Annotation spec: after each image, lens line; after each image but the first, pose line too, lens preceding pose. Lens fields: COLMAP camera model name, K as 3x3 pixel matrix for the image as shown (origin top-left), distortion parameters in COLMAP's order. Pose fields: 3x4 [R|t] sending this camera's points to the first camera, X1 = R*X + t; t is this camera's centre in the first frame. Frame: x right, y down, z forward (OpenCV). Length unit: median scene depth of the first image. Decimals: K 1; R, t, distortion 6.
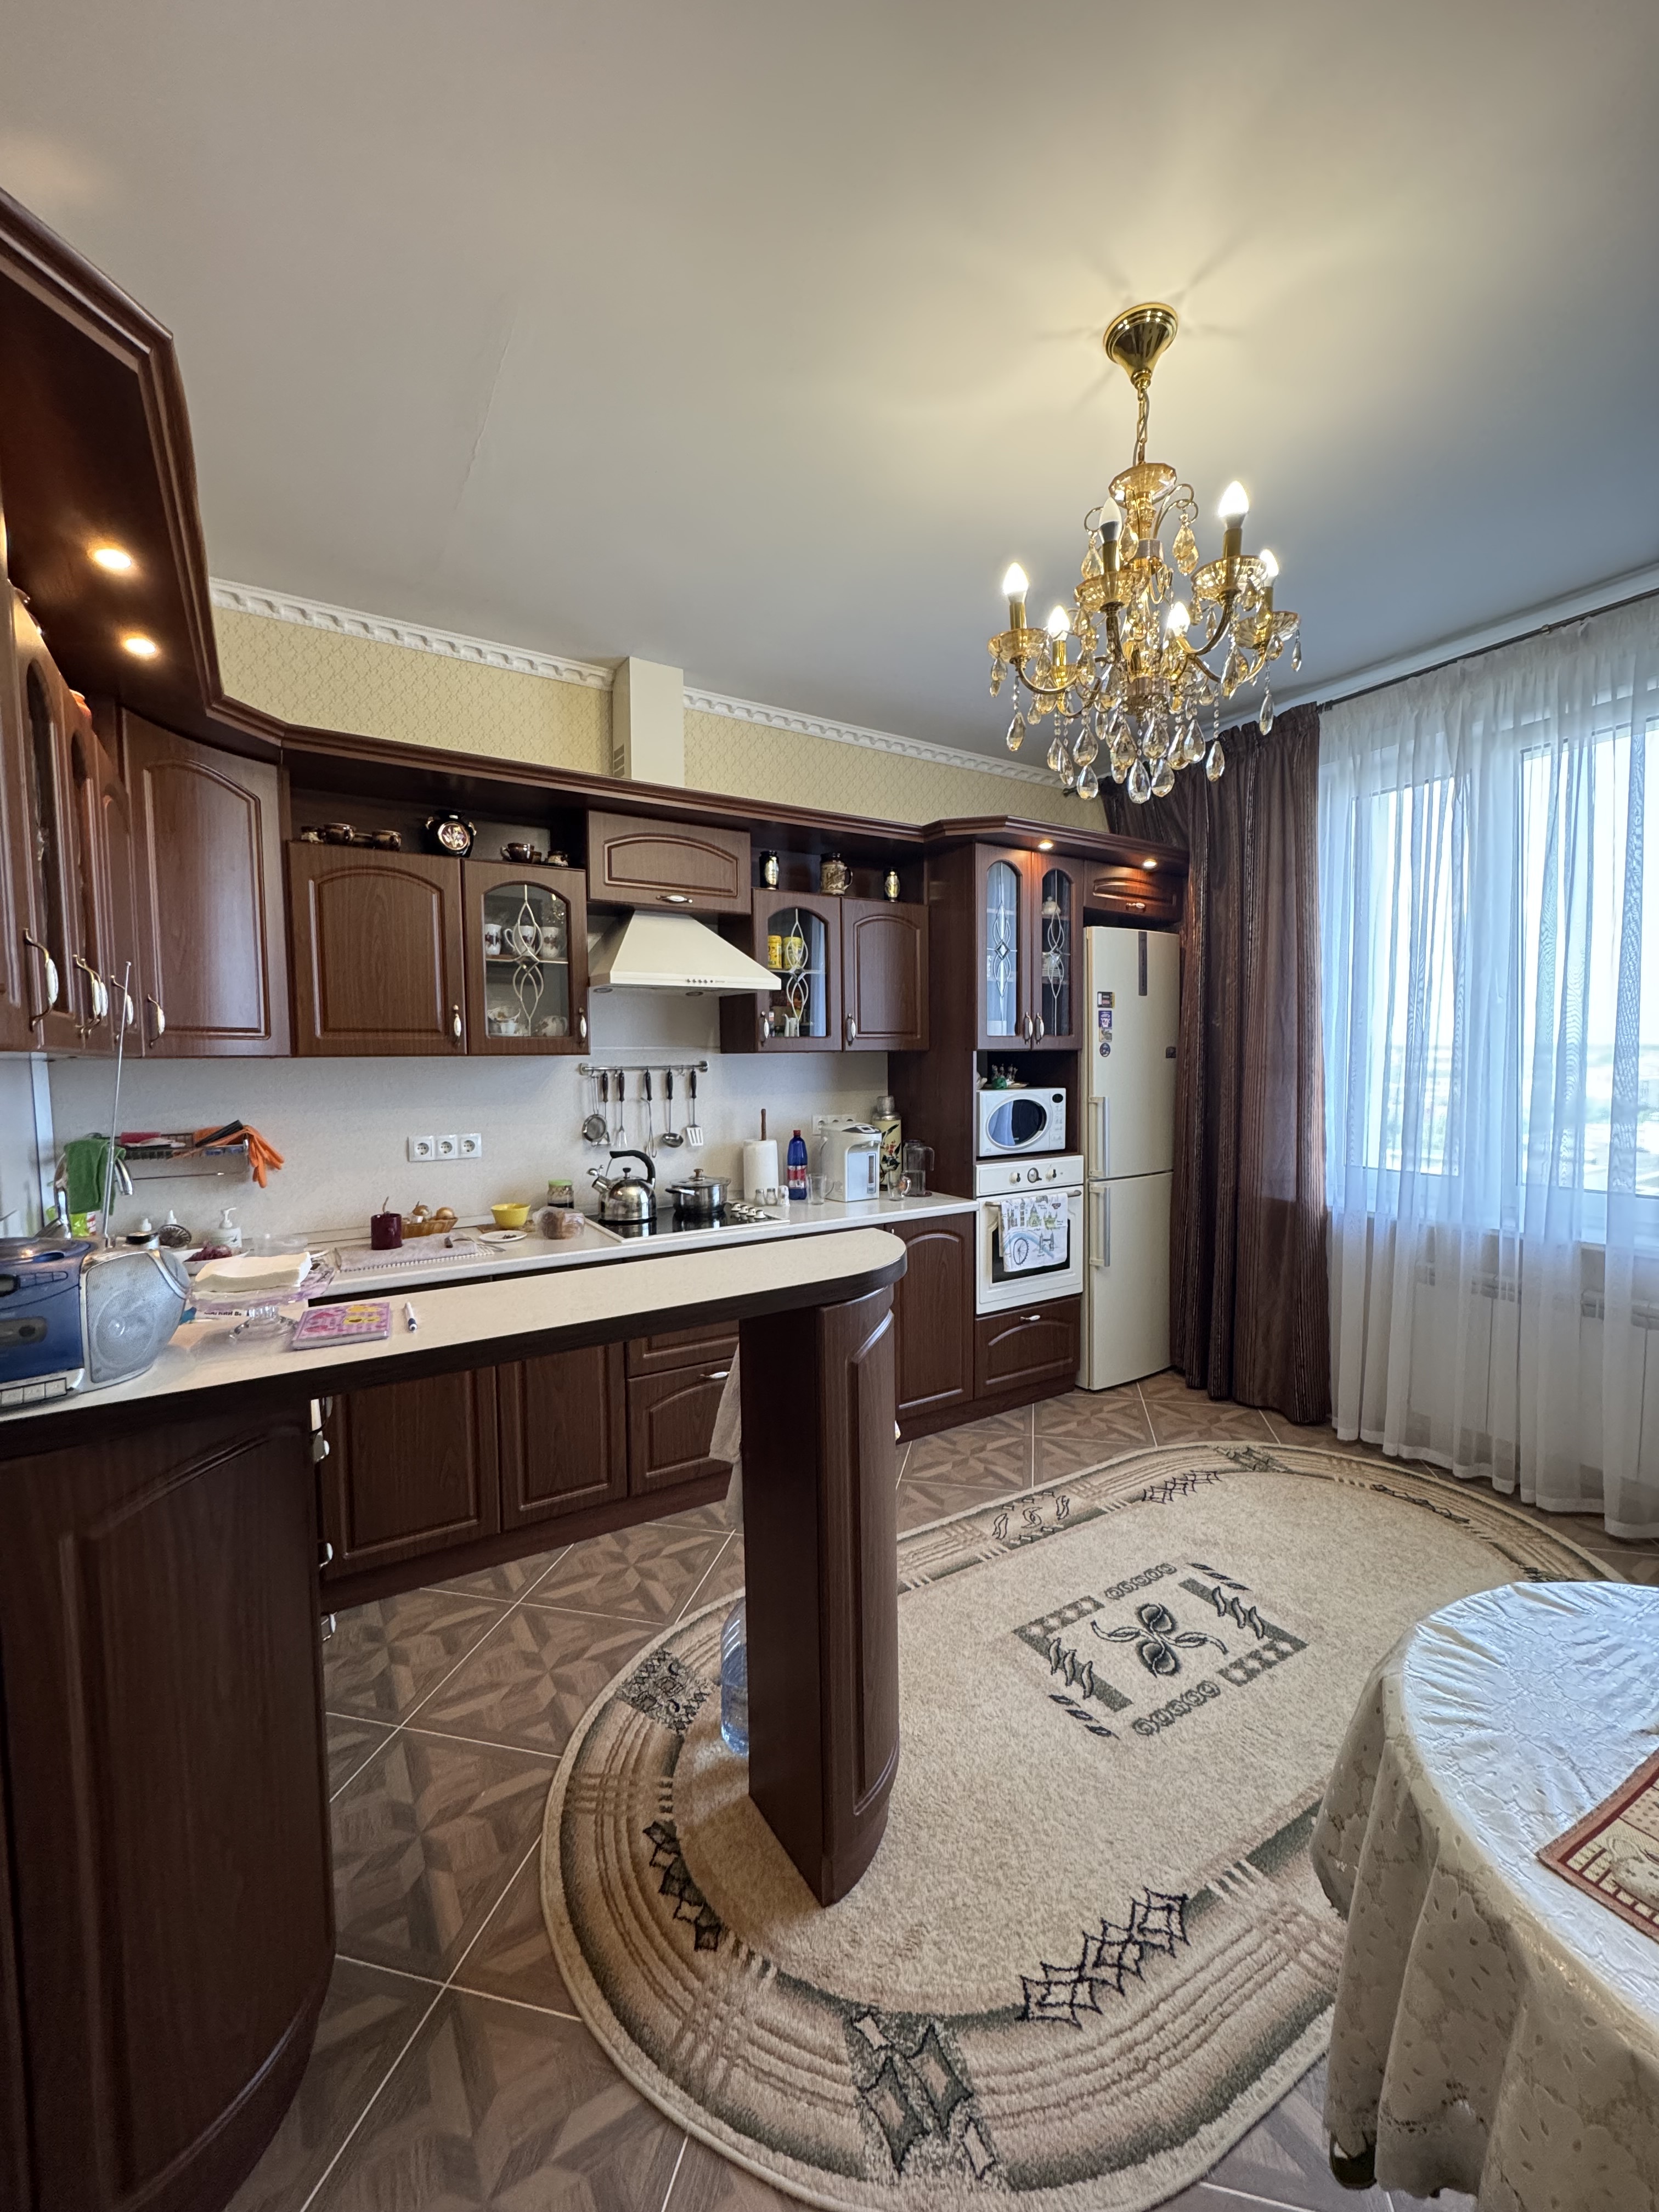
lens RADIAL K [[879.8, 0, 830.5], [0, 879.8, 1103.7], [0, 0, 1]] dist [-0.002278, 0.000660]
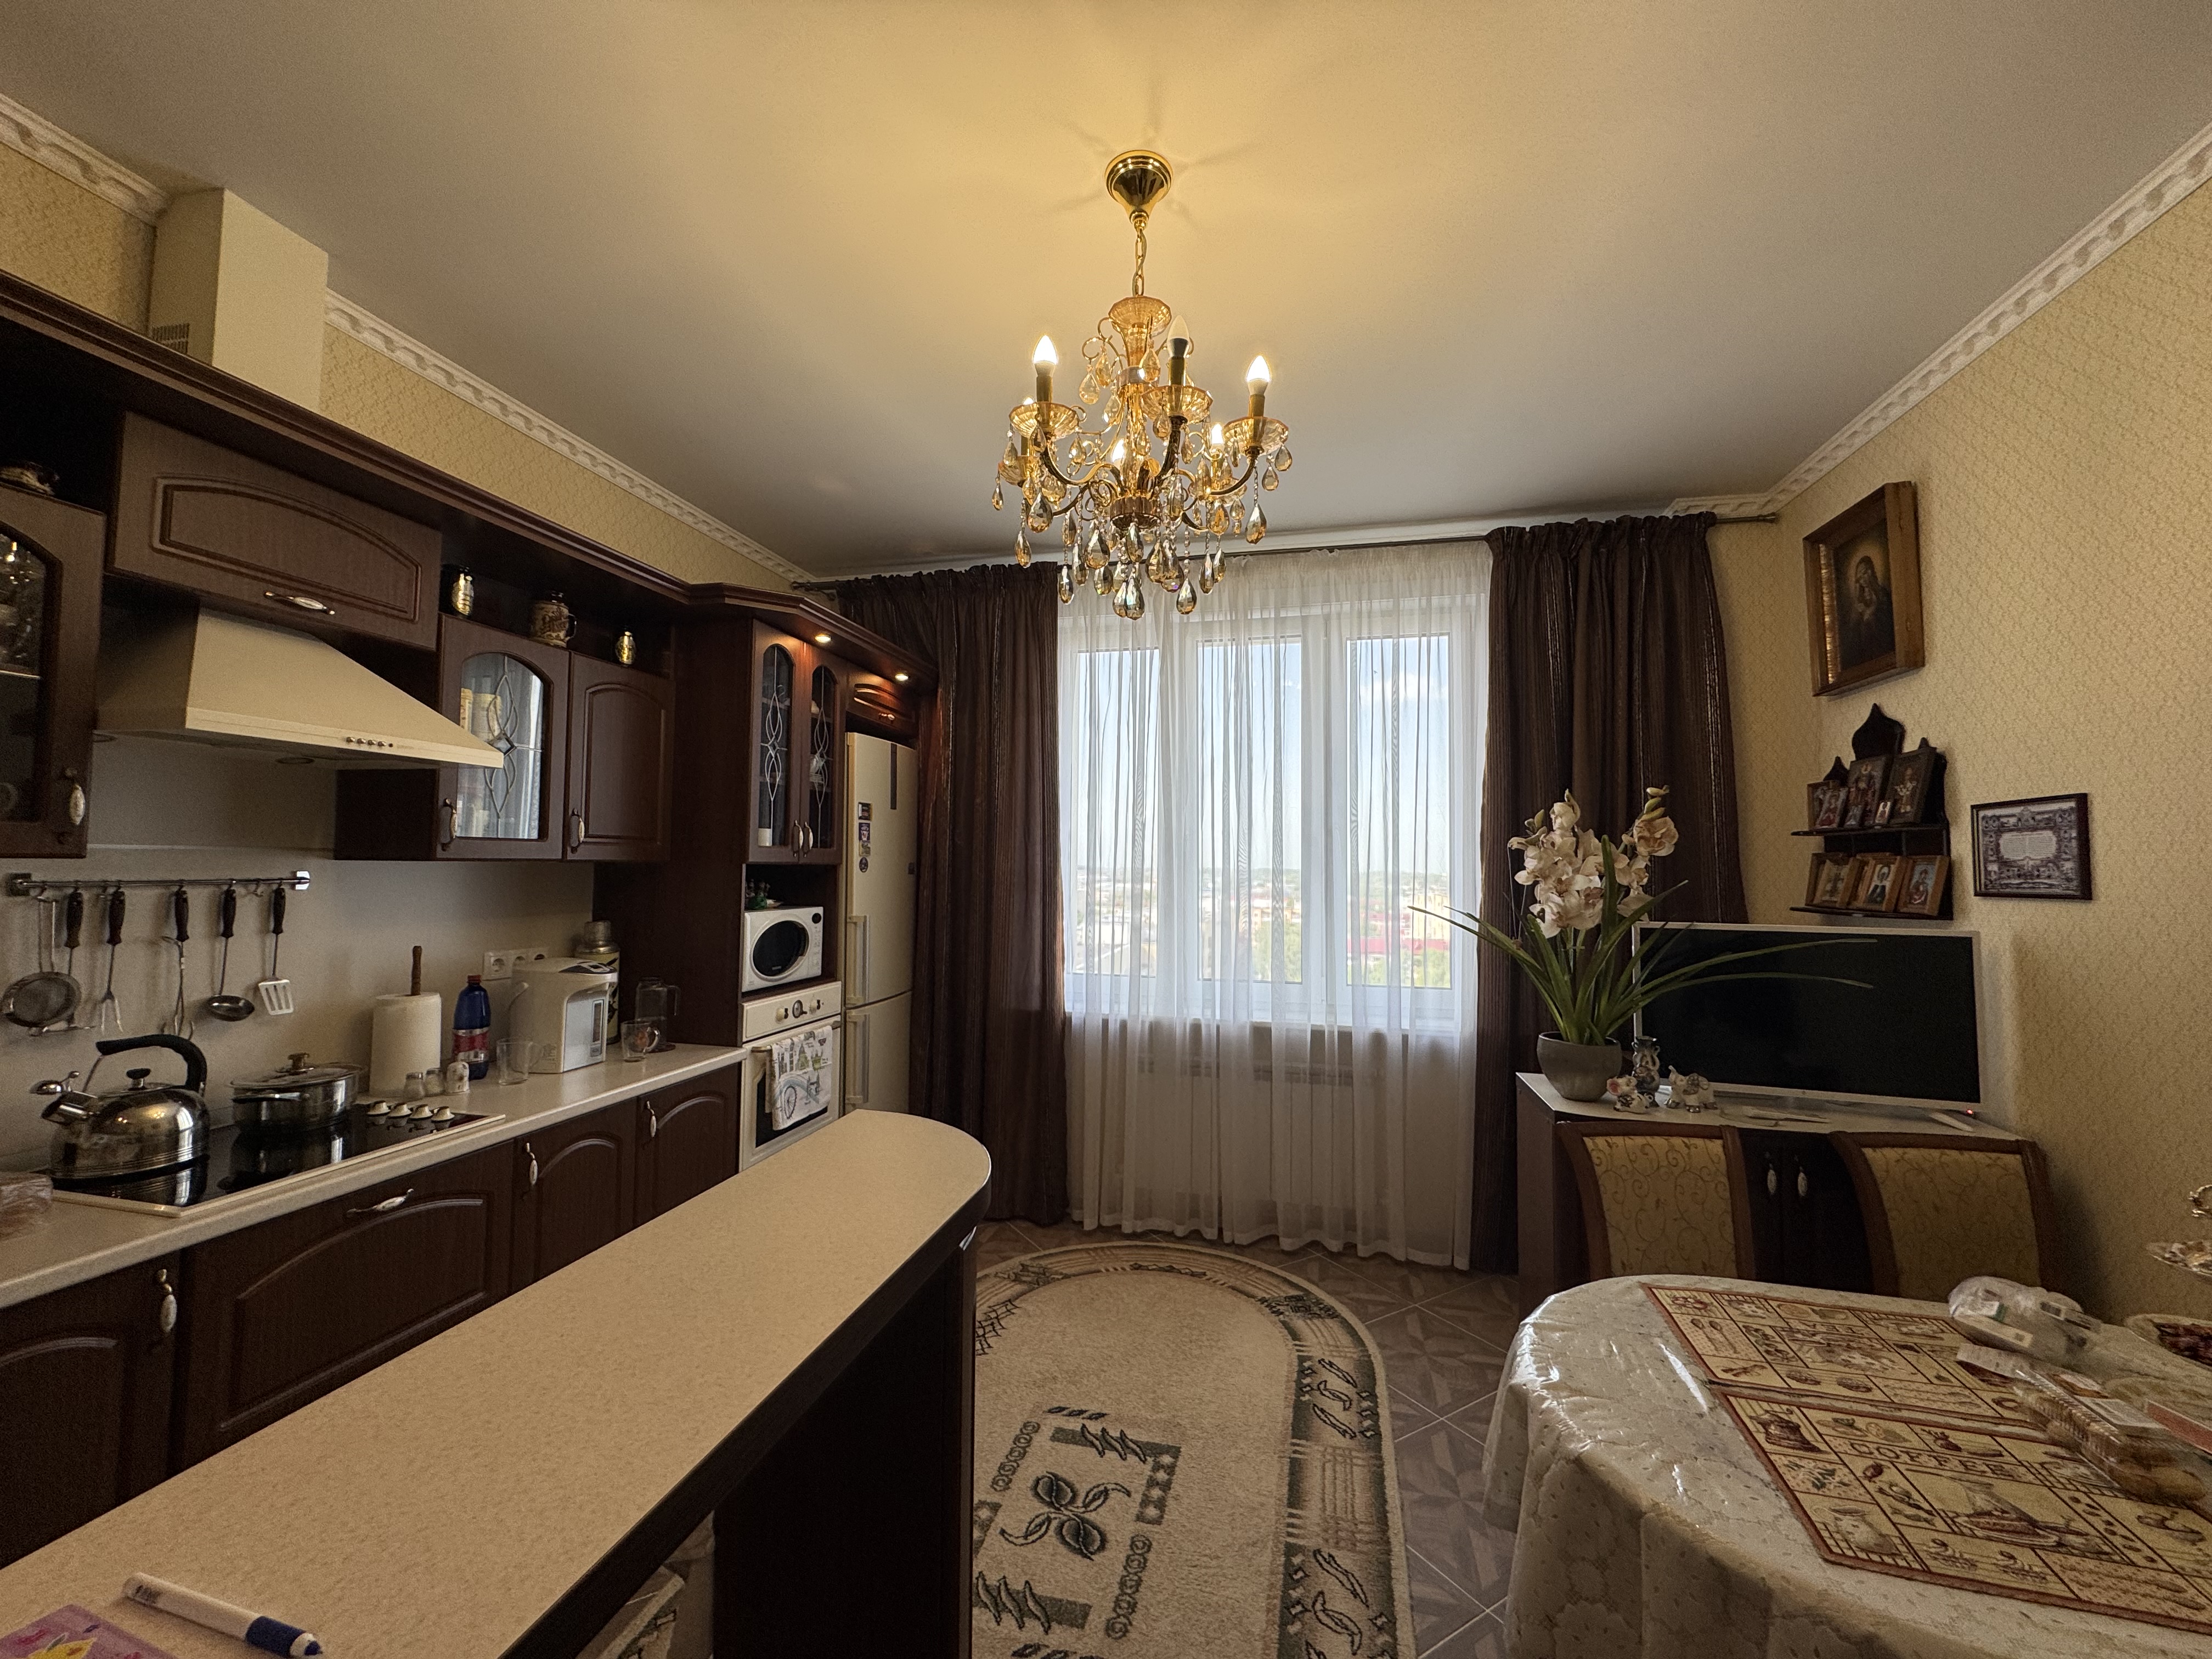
lens RADIAL K [[879.8, 0, 1105.0], [0, 879.8, 827.4], [0, 0, 1]] dist [-0.002278, 0.000660]
pose [[0.709196, 0.048583, 0.703336, -0.231345], [0.022123, 0.995598, -0.091079, -0.014436], [-0.704665, 0.080153, 0.704999, 0.227034]]
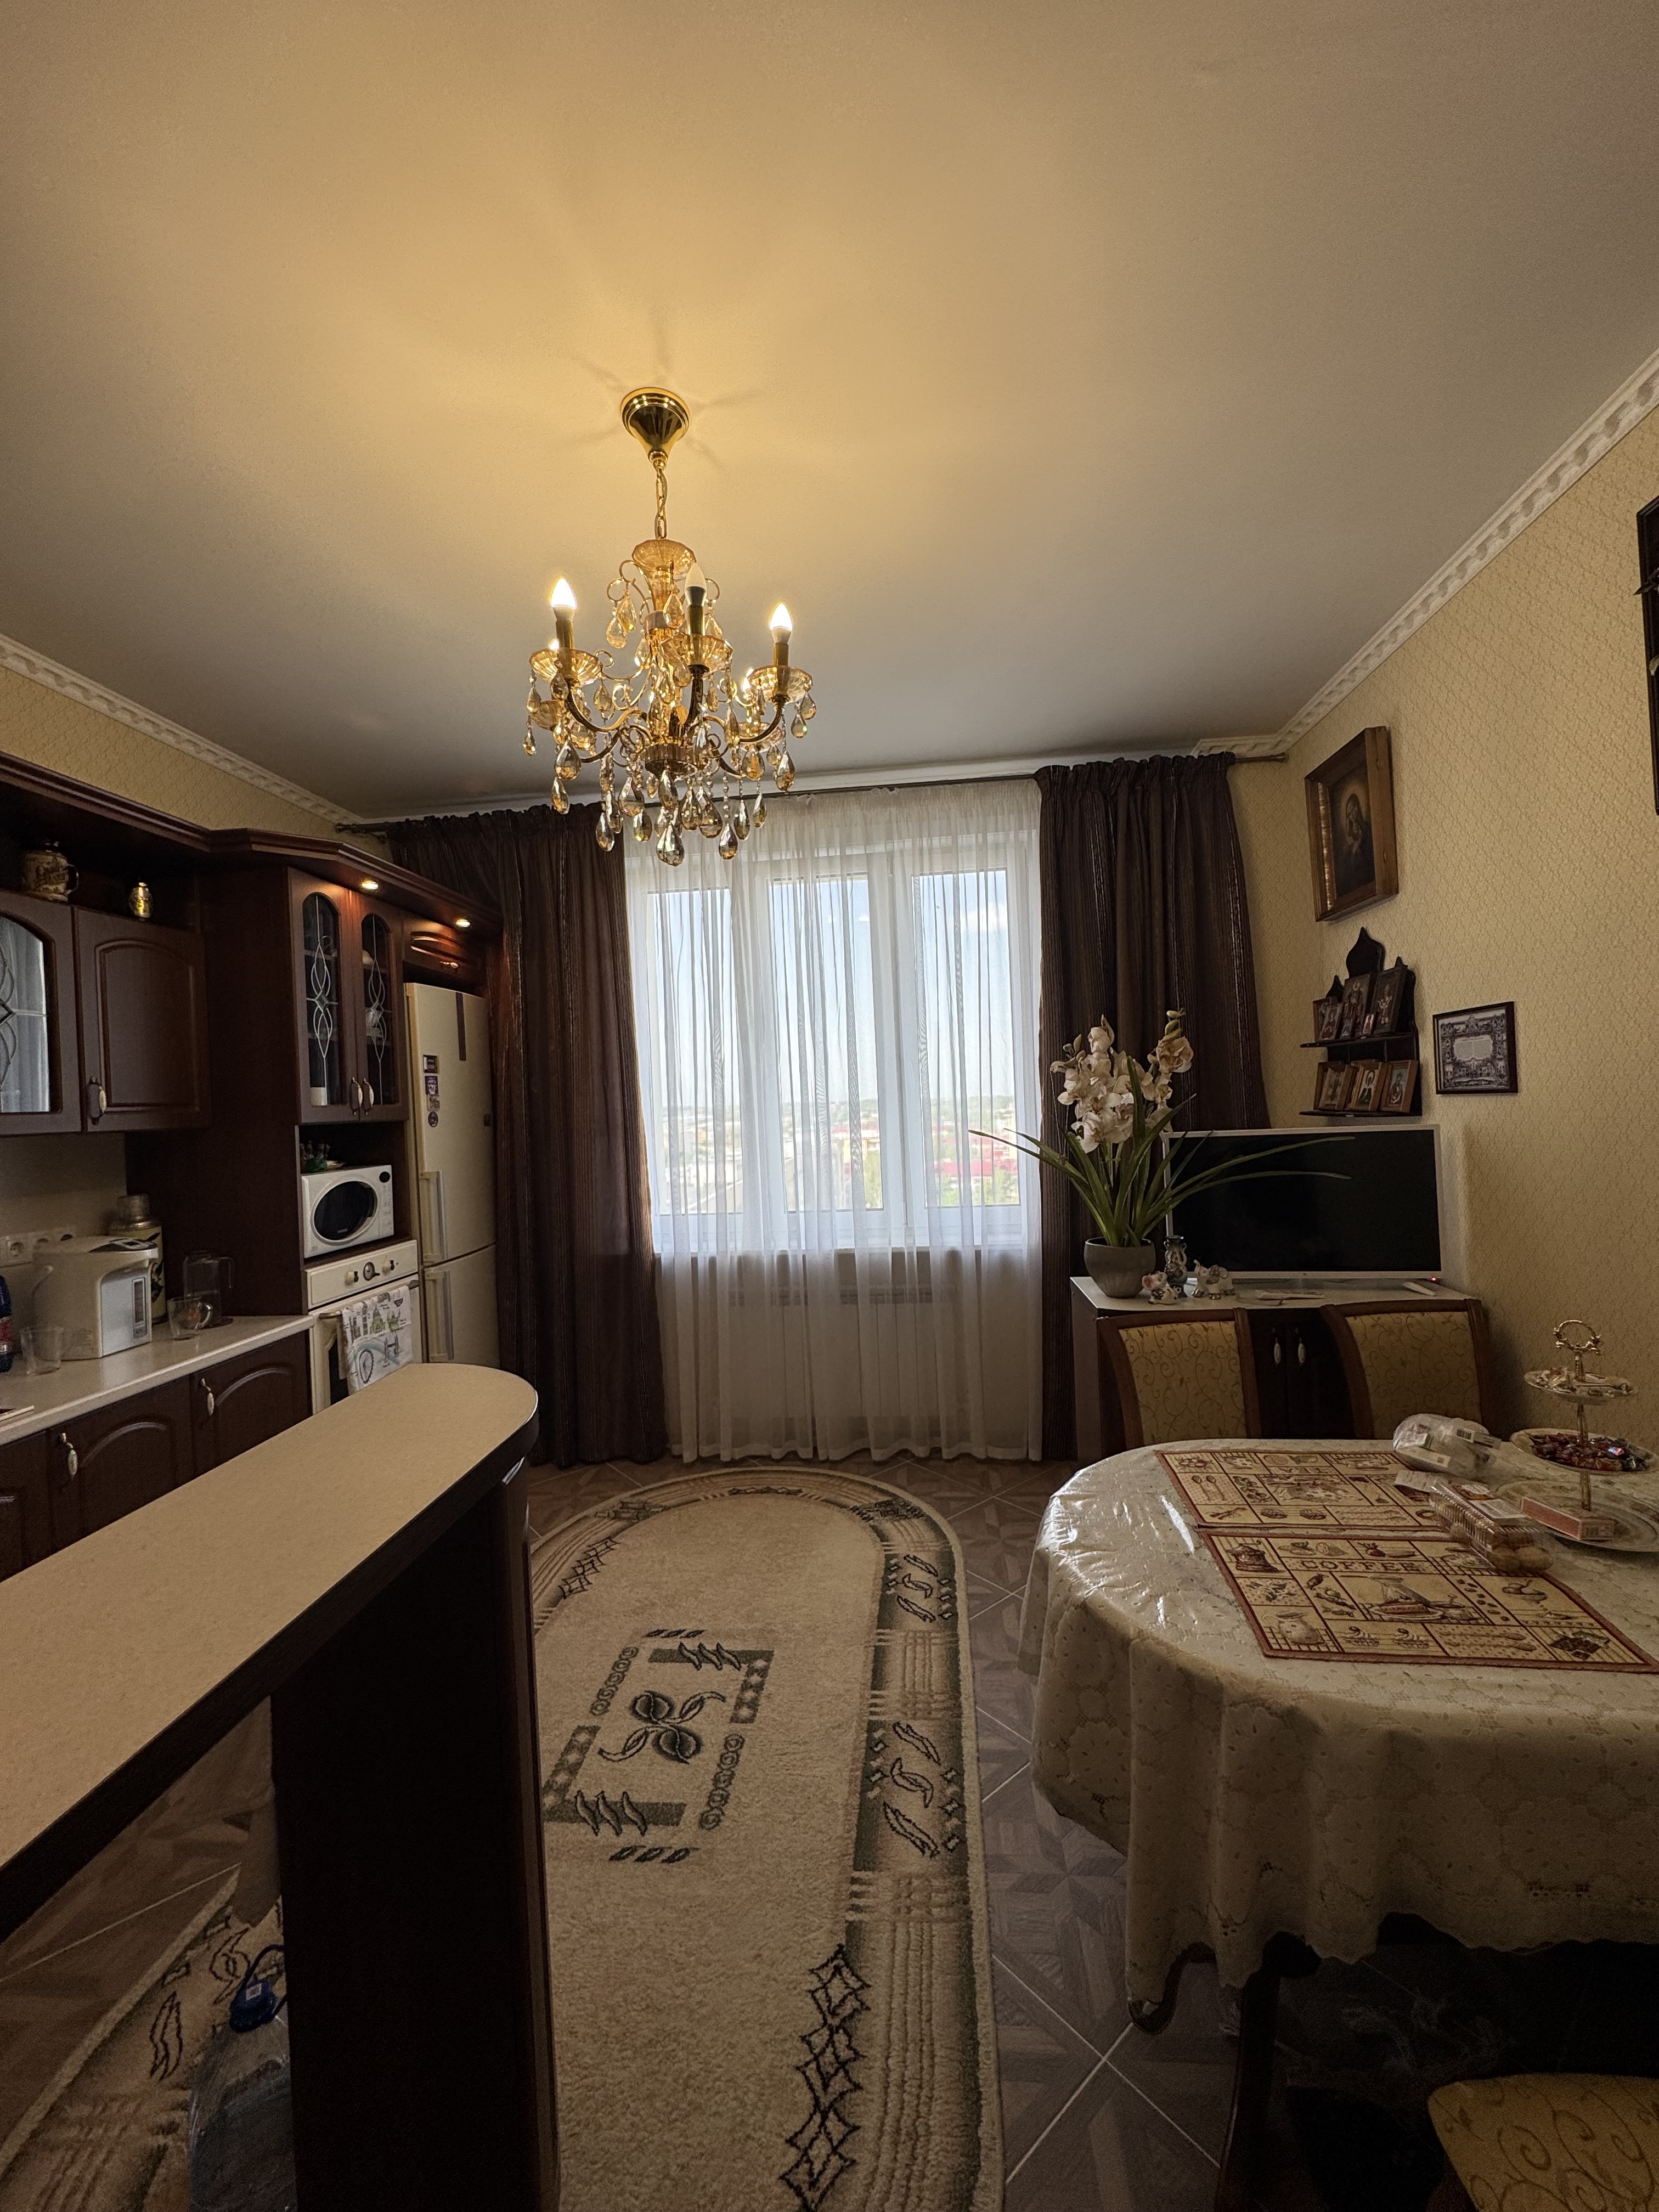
lens RADIAL K [[879.8, 0, 831.4], [0, 879.8, 1103.9], [0, 0, 1]] dist [-0.002278, 0.000660]
pose [[0.606309, -0.018334, 0.795018, -0.223003], [0.080634, 0.995999, -0.038526, -0.012799], [-0.791131, 0.087464, 0.605361, 0.180841]]
